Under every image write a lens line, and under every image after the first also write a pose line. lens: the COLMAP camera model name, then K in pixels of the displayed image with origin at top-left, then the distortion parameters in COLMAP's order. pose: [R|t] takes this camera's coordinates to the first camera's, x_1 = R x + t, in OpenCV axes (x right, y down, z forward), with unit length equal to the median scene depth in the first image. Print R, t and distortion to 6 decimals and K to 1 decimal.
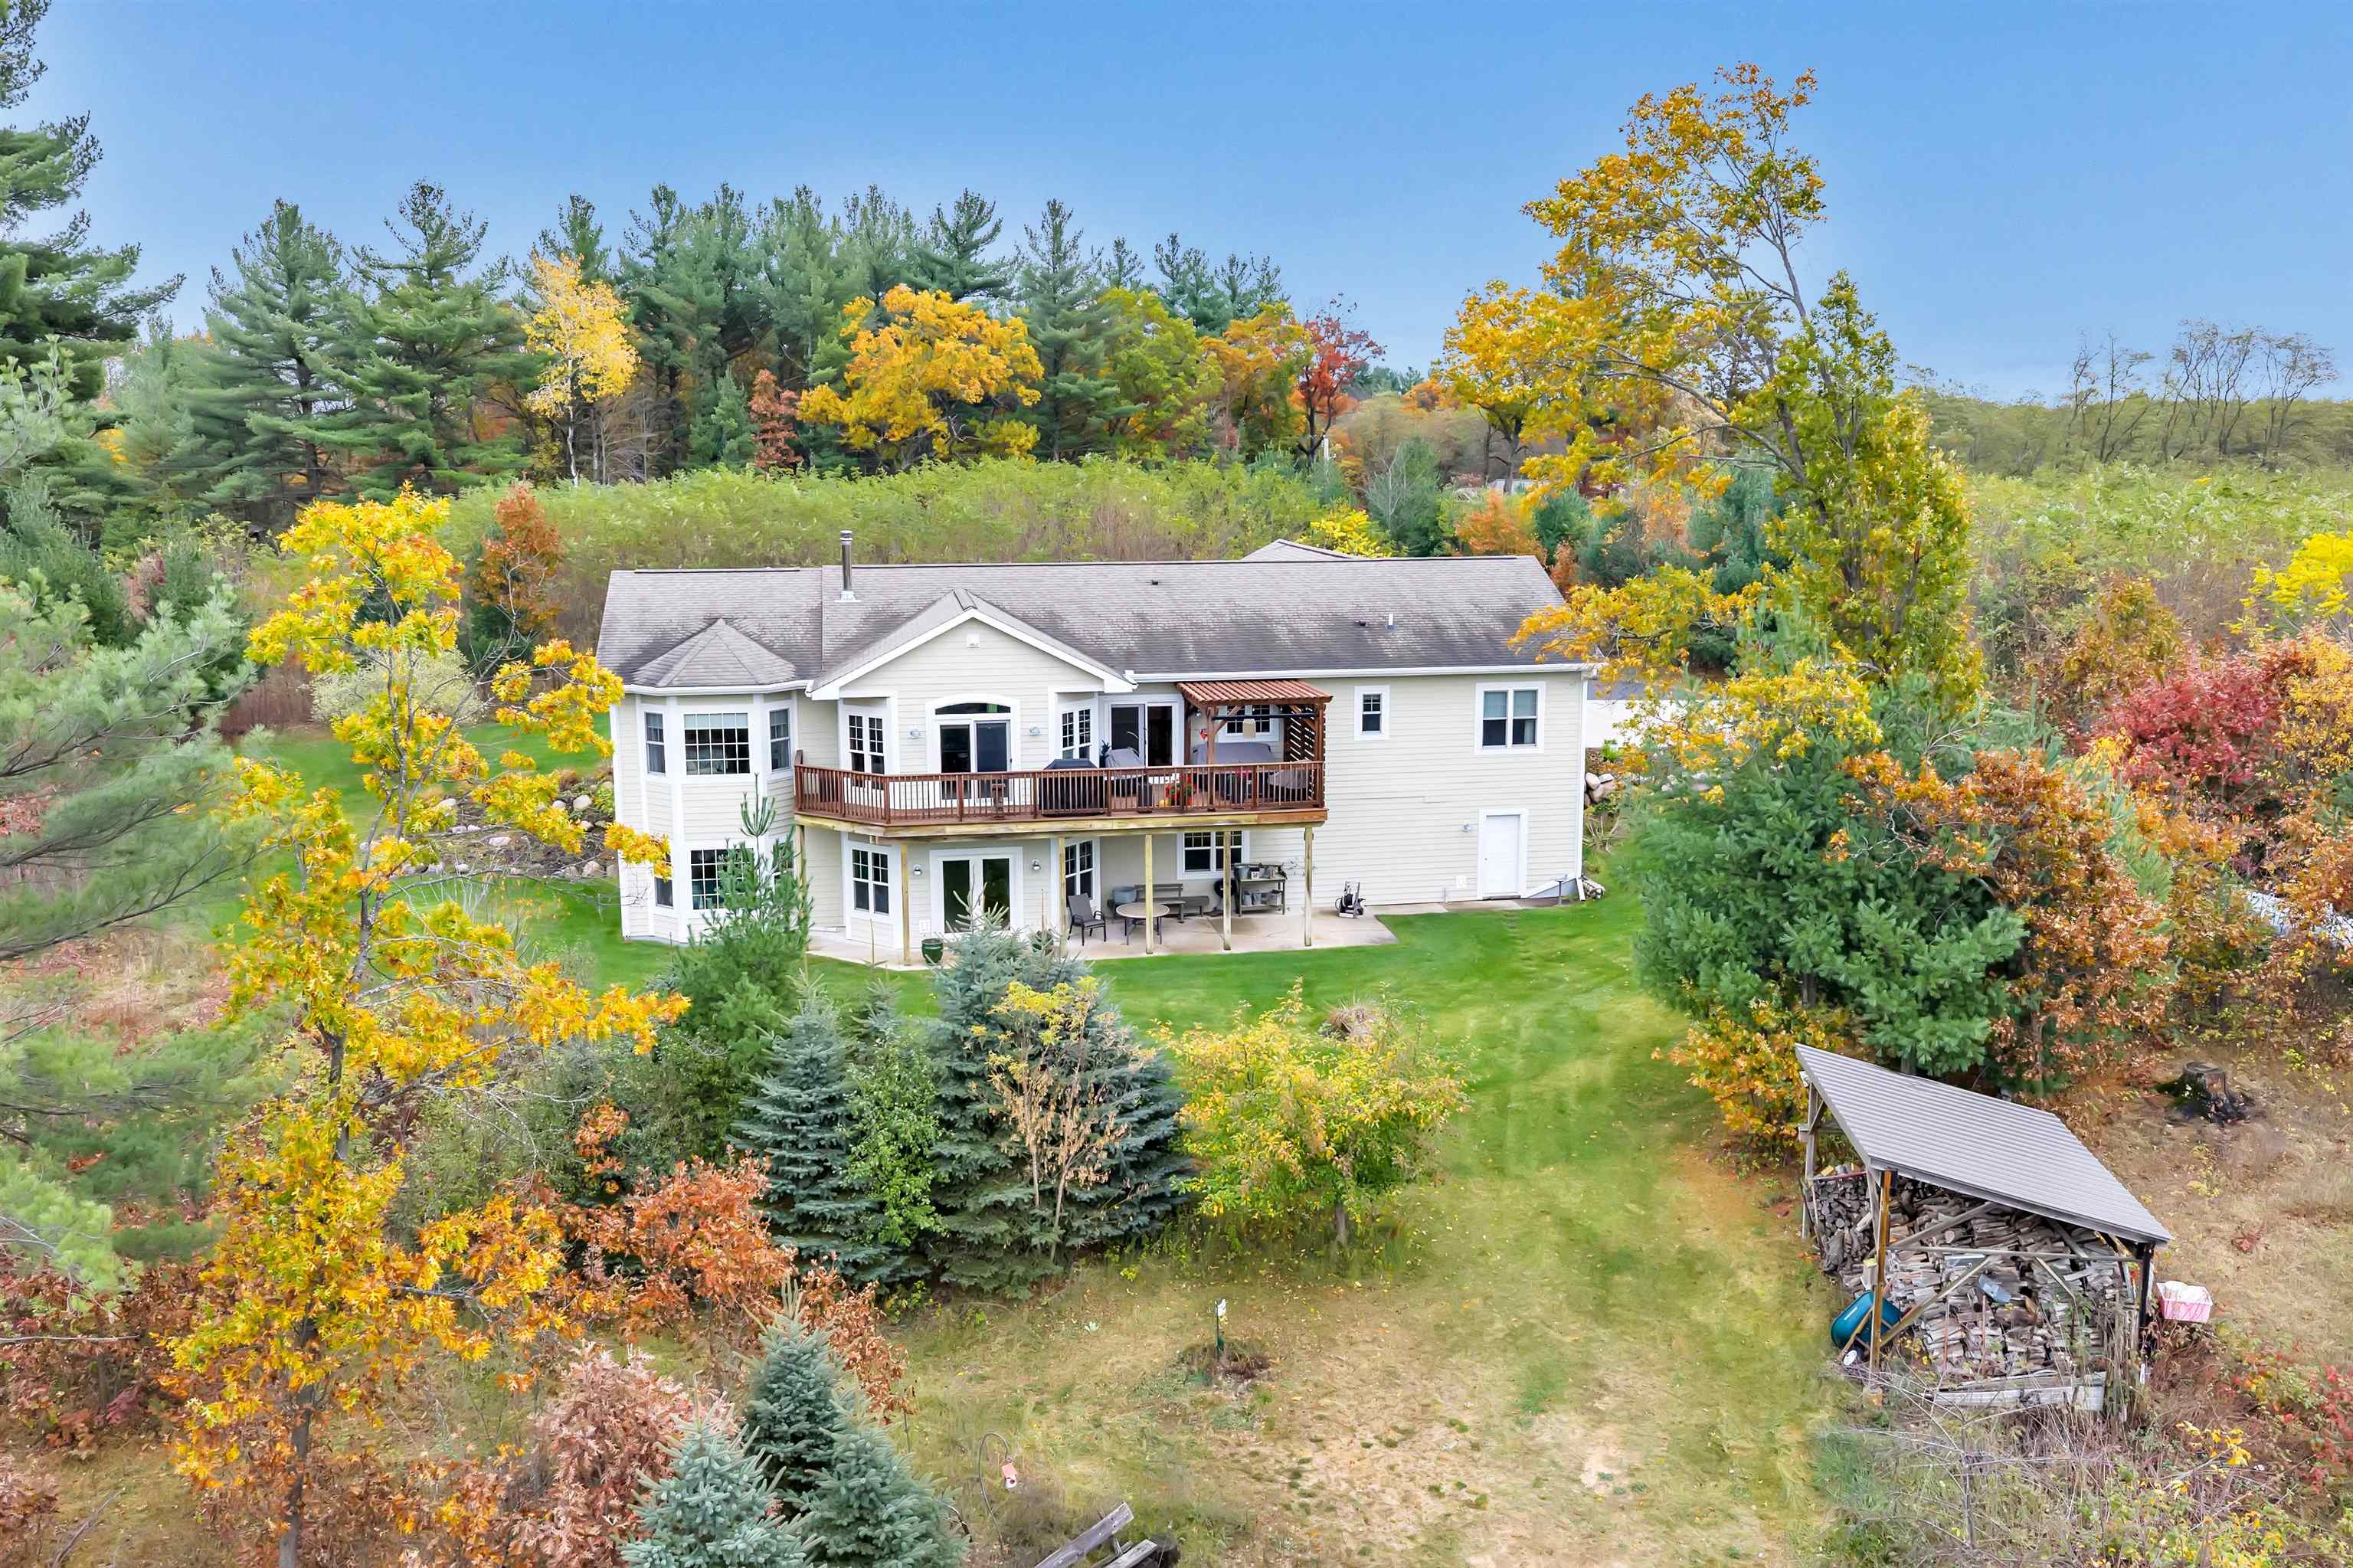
lens RADIAL K [[1940.6, 0, 1194.0], [0, 1940.6, 783.1], [0, 0, 1]] dist [0.021495, -0.042274]
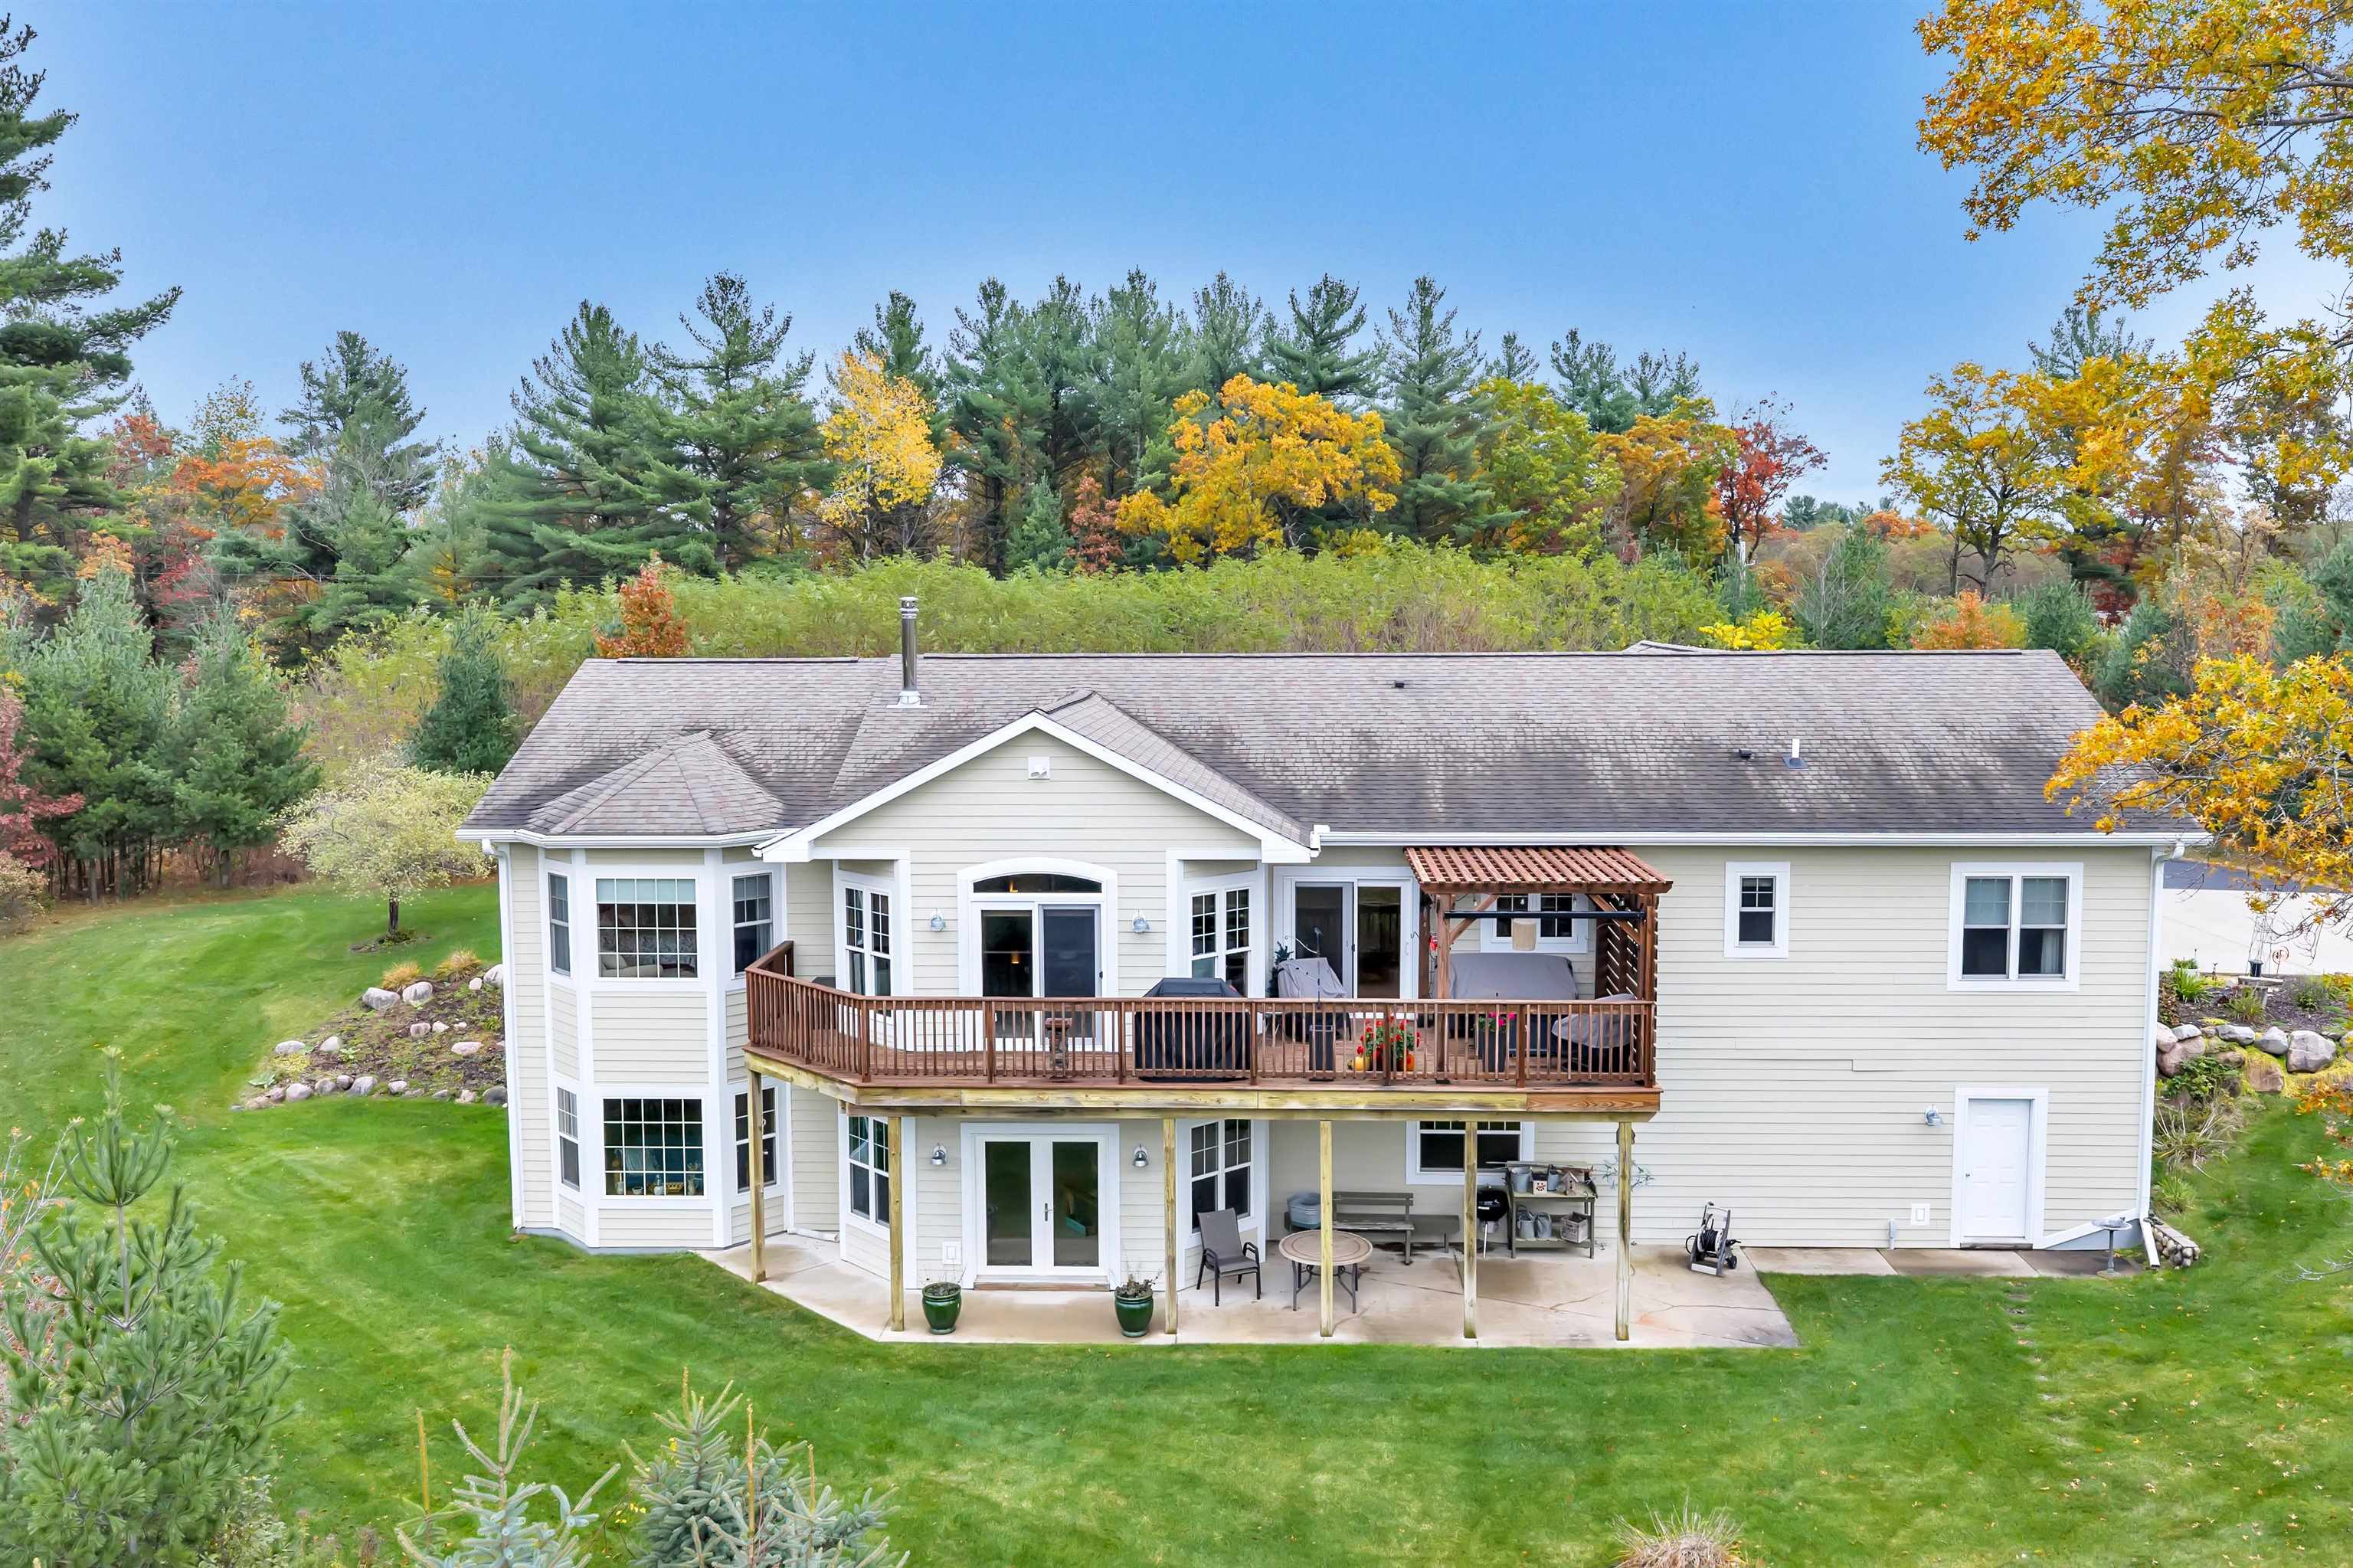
lens RADIAL K [[1940.6, 0, 1194.0], [0, 1940.6, 783.1], [0, 0, 1]] dist [0.021495, -0.042274]
pose [[0.975683, 0.019081, -0.218355, 0.054225], [-0.036040, 0.996610, -0.073952, -0.024986], [0.216203, 0.080023, 0.973063, 0.405149]]
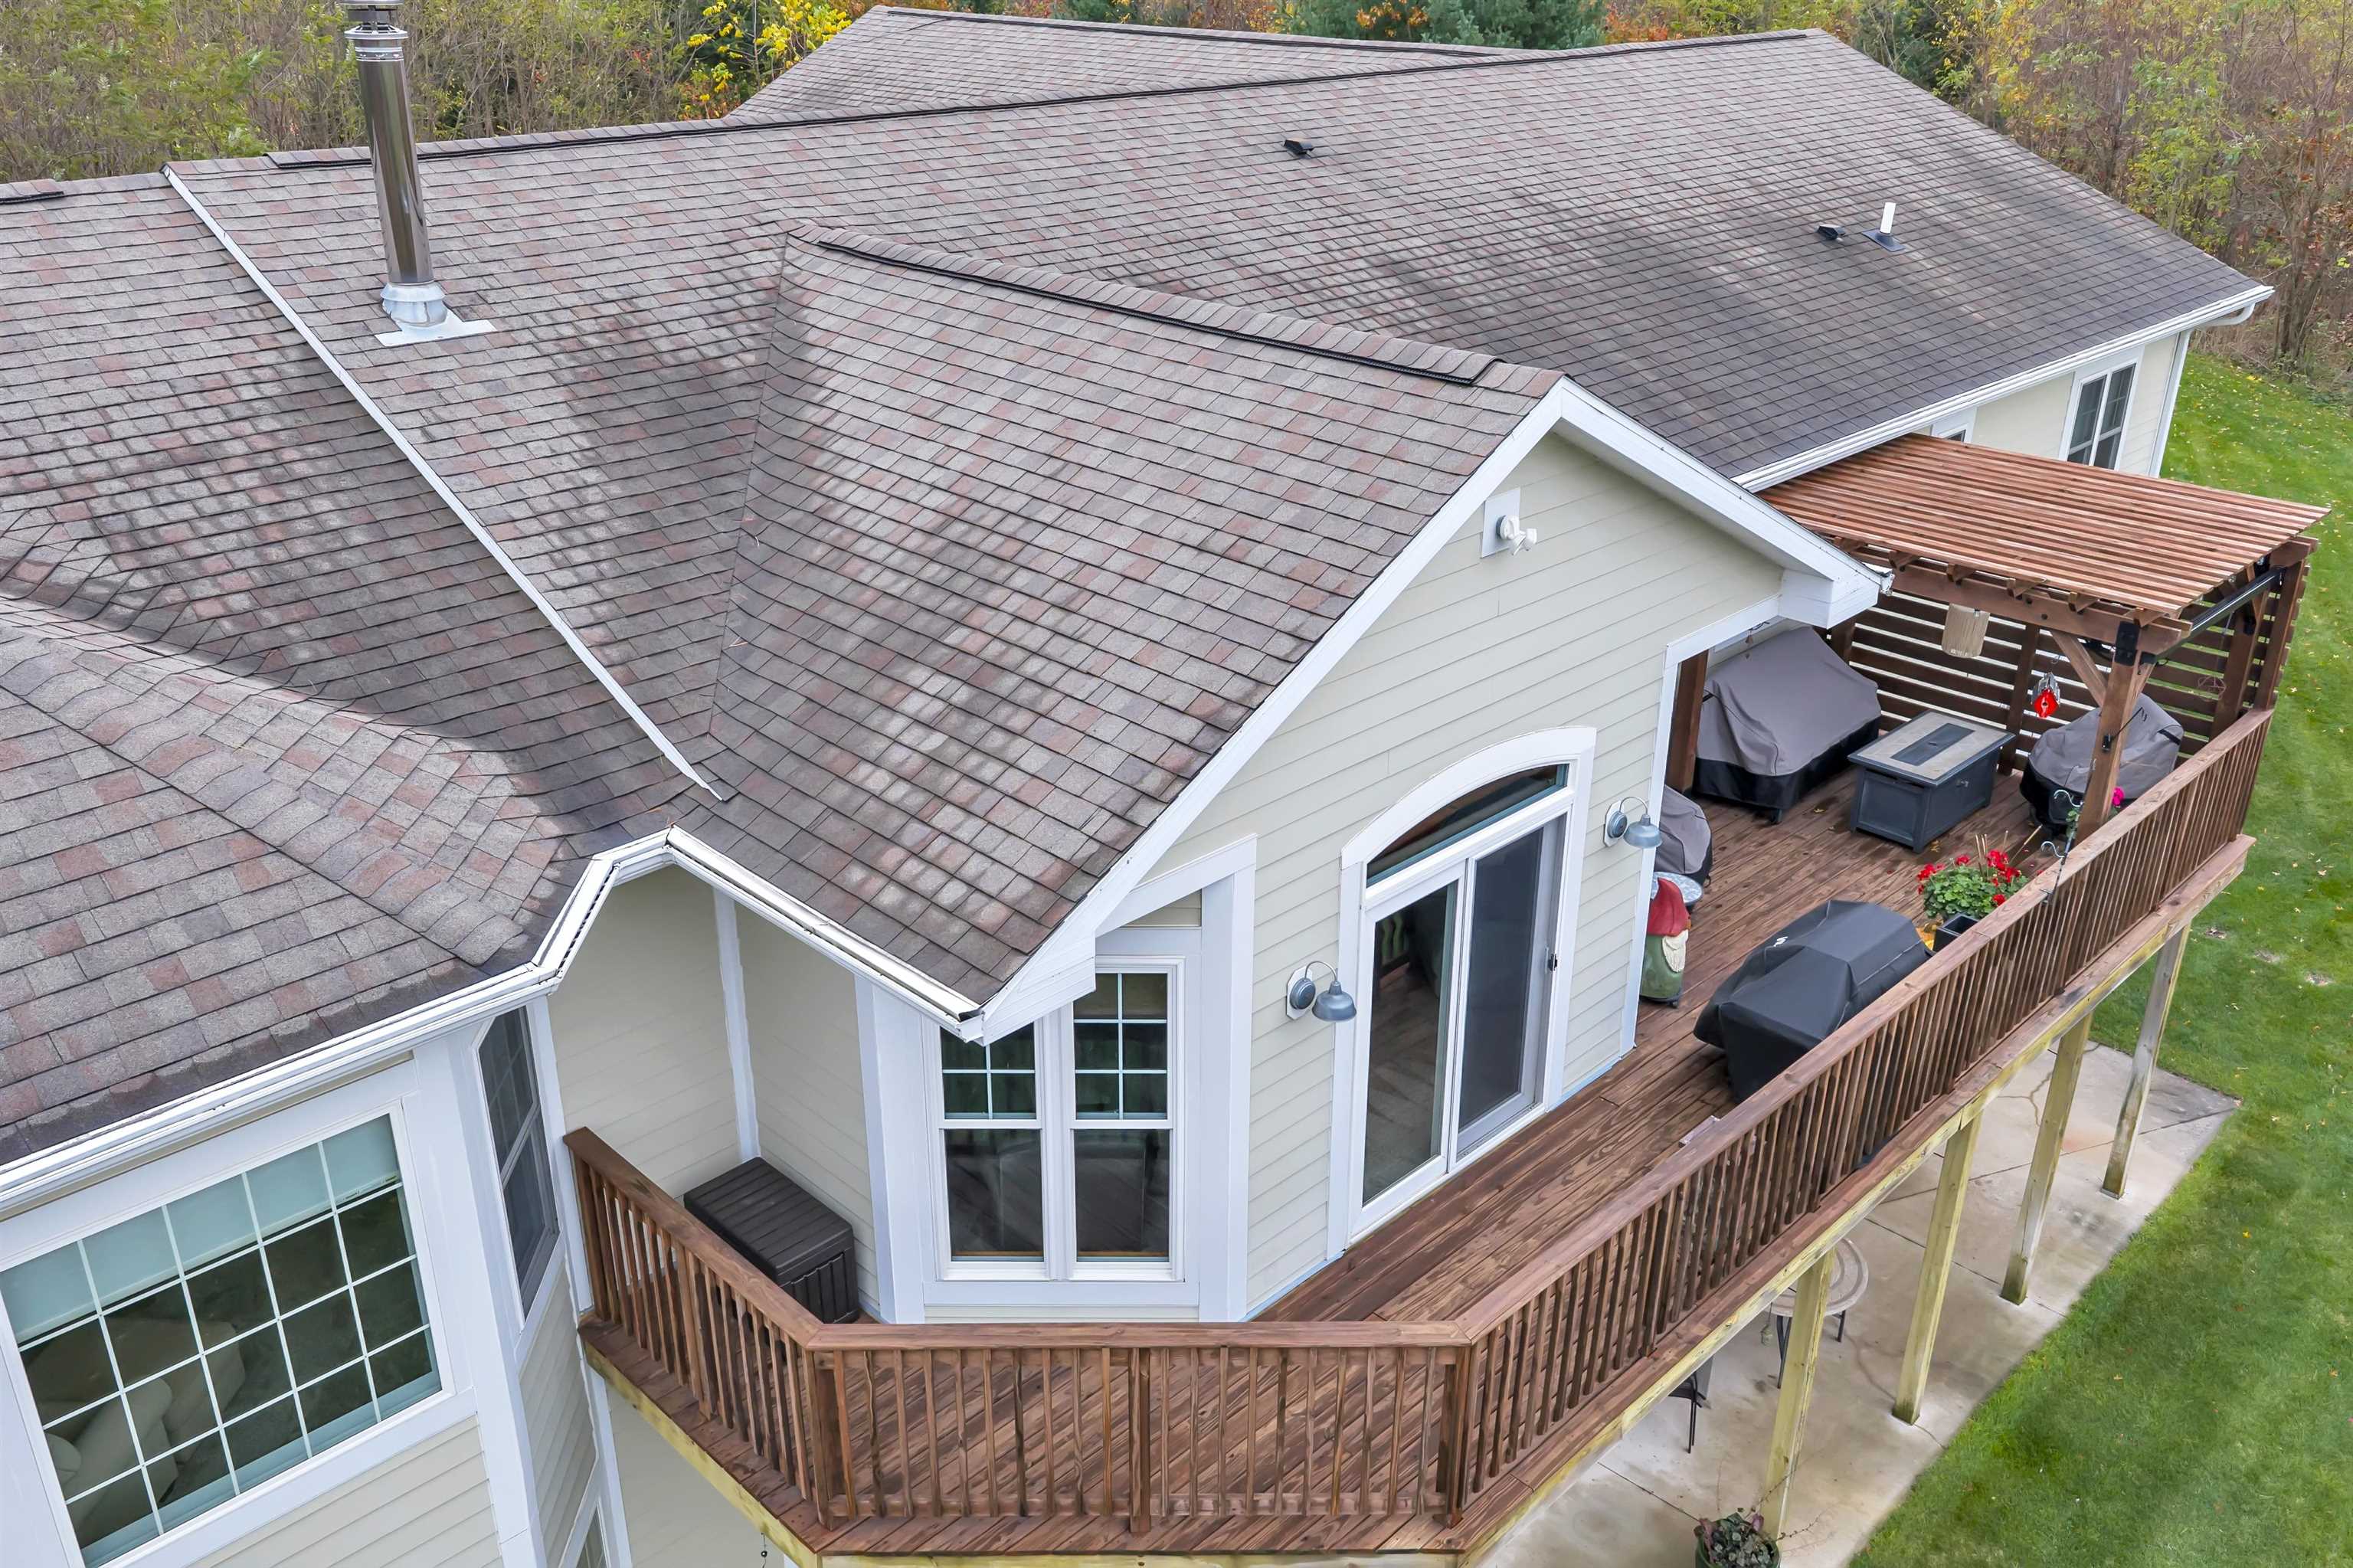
lens RADIAL K [[1940.6, 0, 1194.0], [0, 1940.6, 783.1], [0, 0, 1]] dist [0.021495, -0.042274]
pose [[0.817110, -0.232727, 0.527418, -0.239166], [0.091537, 0.955662, 0.279878, -0.099627], [-0.569168, -0.180413, 0.802184, 0.771028]]
